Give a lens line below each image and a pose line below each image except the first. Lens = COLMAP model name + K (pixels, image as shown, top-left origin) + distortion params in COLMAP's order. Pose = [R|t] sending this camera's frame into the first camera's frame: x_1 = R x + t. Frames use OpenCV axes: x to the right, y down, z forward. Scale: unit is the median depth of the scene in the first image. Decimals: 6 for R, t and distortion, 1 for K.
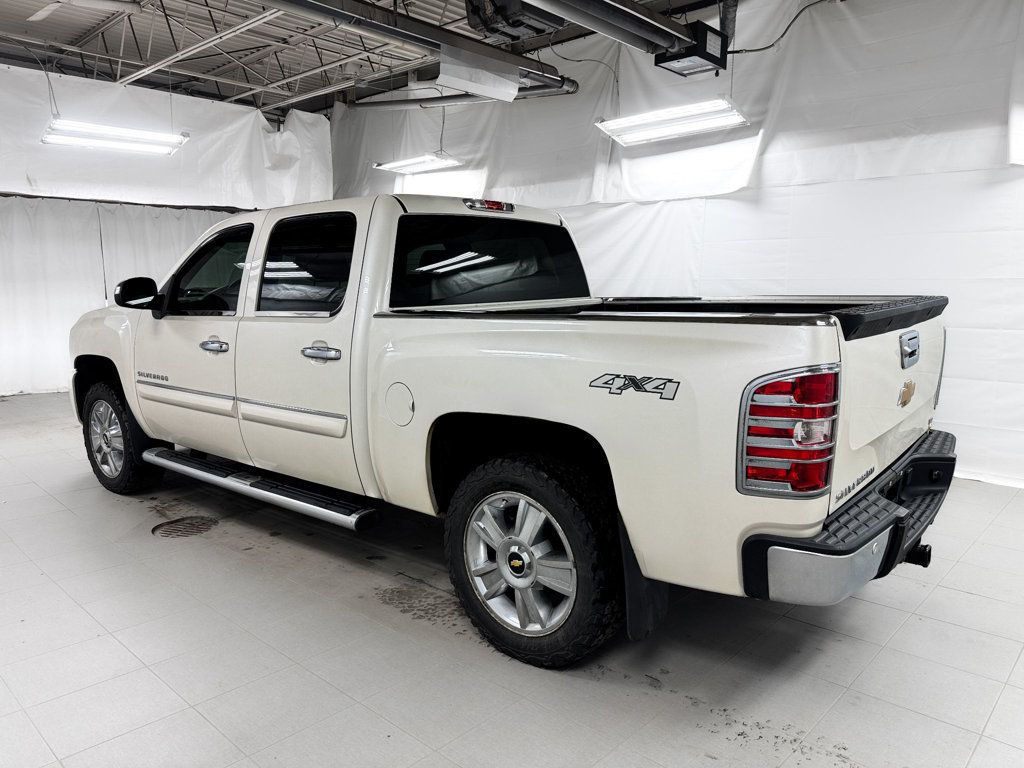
lens RADIAL K [[732.6, 0, 509.8], [0, 732.6, 395.2], [0, 0, 1]] dist [-0.001049, -0.001327]
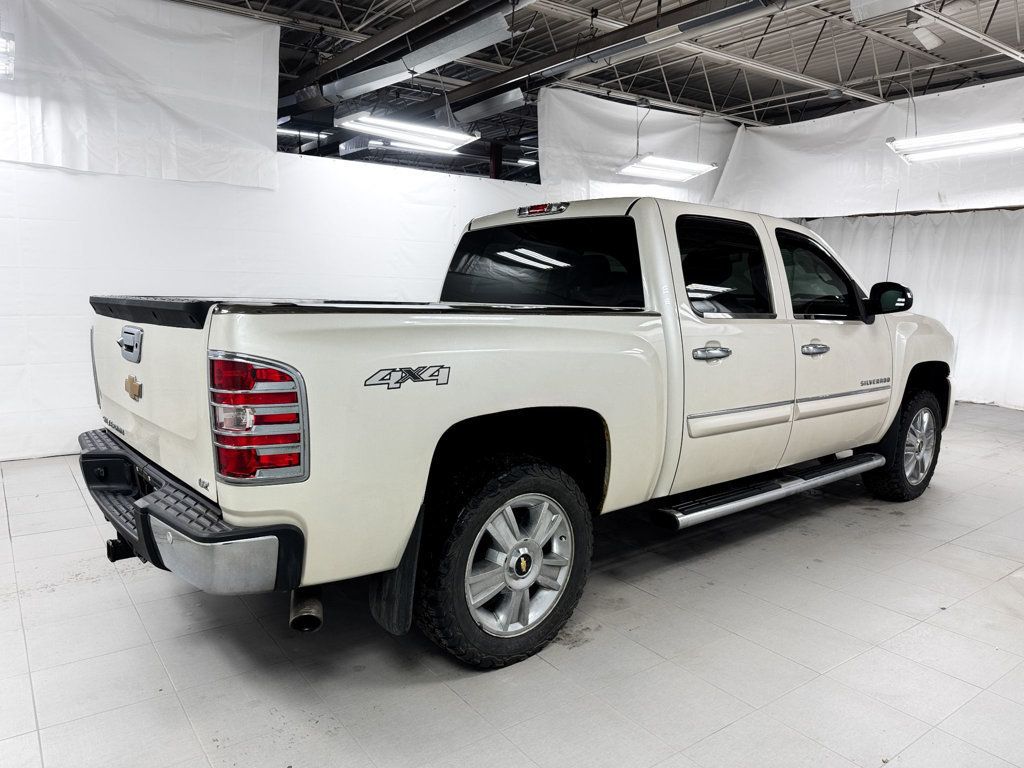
lens RADIAL K [[754.5, 0, 512.0], [0, 754.5, 384.0], [0, 0, 1]] dist [-0.000159, 0.000554]
pose [[0.158747, -0.124136, 0.979485, -0.836405], [0.113231, 0.987808, 0.106839, -0.099990], [-0.980805, 0.093947, 0.170867, 0.696862]]
